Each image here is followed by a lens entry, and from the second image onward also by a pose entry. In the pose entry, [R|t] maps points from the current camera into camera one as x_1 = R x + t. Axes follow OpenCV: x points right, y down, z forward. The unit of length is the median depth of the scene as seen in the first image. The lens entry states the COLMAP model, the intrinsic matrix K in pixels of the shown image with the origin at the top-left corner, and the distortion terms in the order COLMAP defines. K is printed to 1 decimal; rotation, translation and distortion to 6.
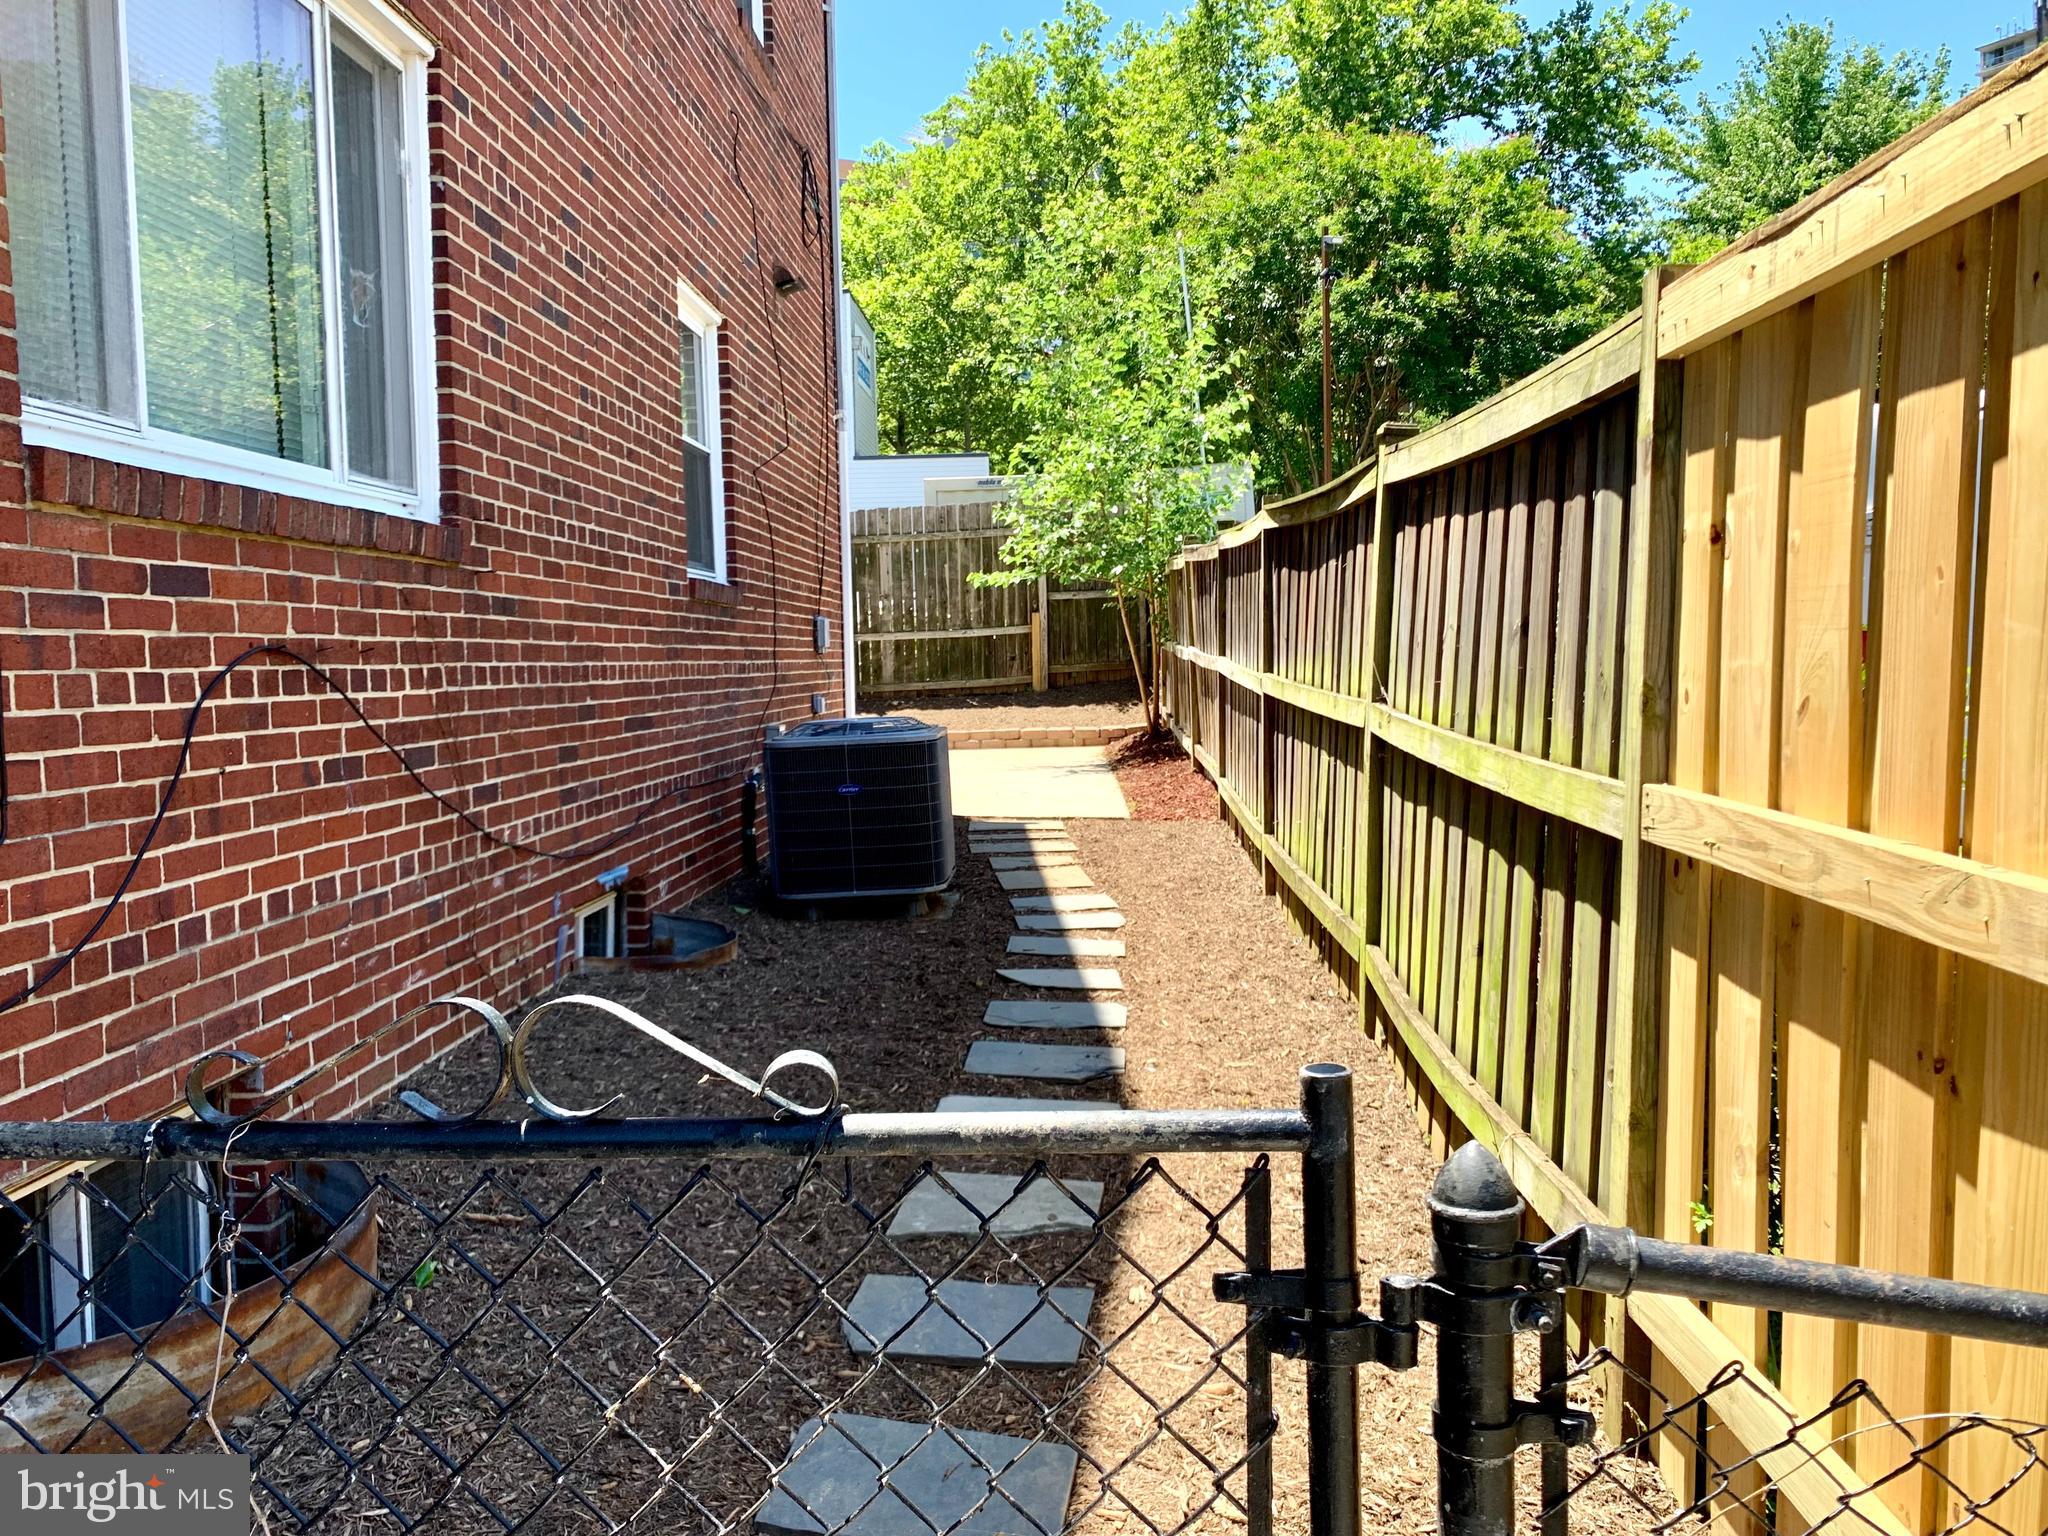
lens RADIAL K [[1517.1, 0, 1024.0], [0, 1517.1, 768.0], [0, 0, 1]] dist [0.064600, -0.315869]
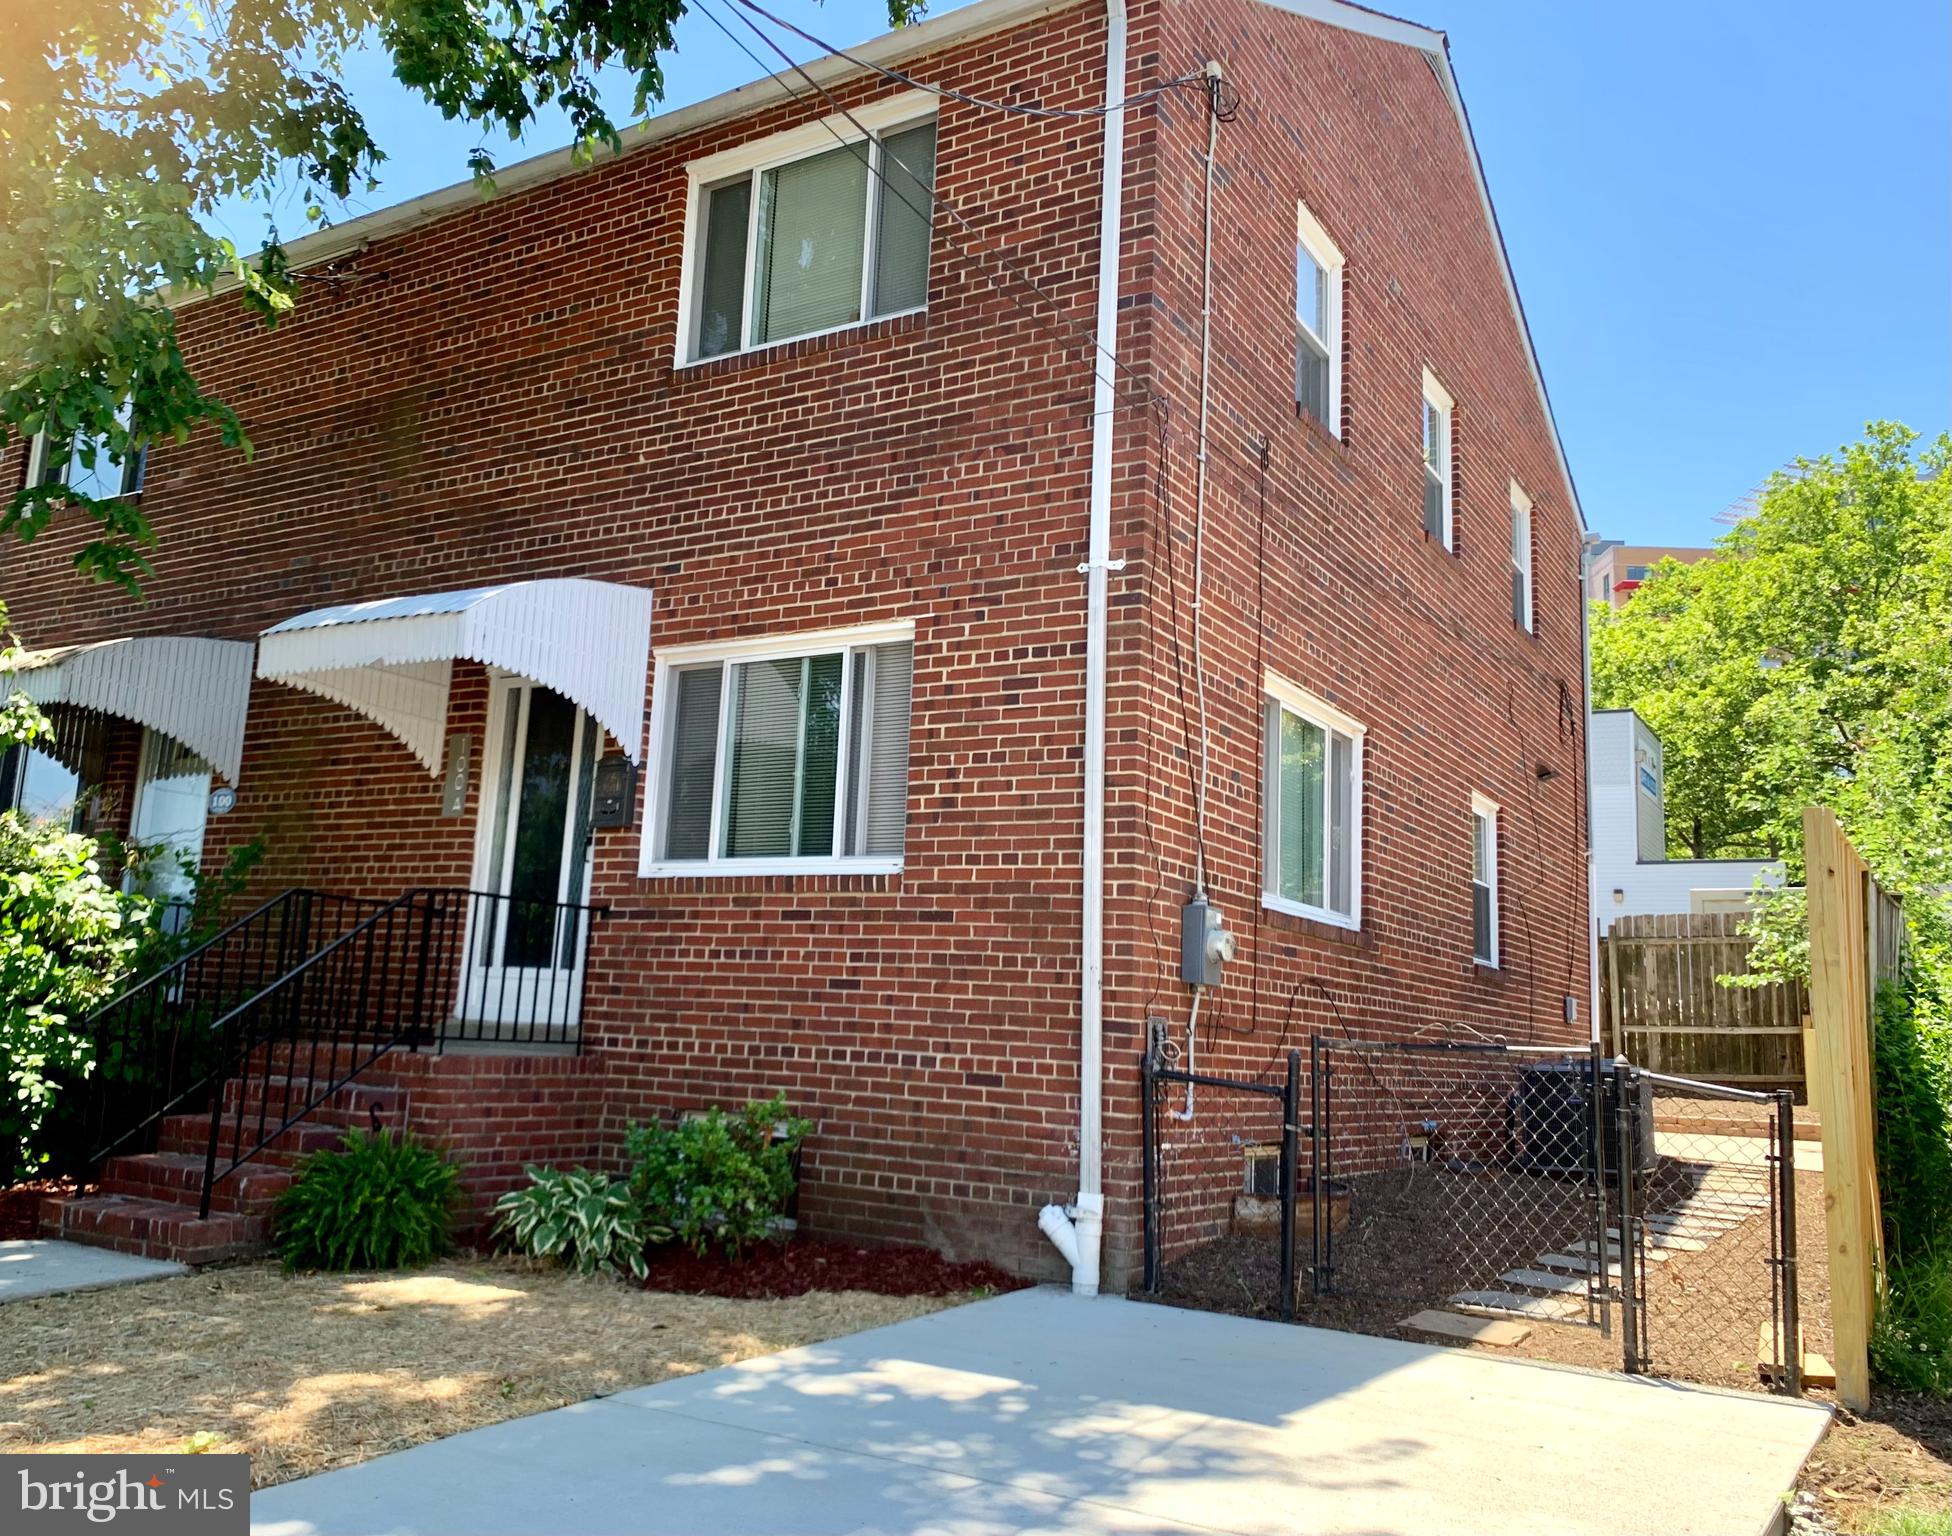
lens RADIAL K [[1543.4, 0, 976.0], [0, 1543.4, 768.0], [0, 0, 1]] dist [0.045841, -0.000970]
pose [[0.867267, -0.024392, -0.497246, 0.118640], [-0.101210, 0.969303, -0.224071, 0.078222], [0.487447, 0.244656, 0.838176, -0.562142]]
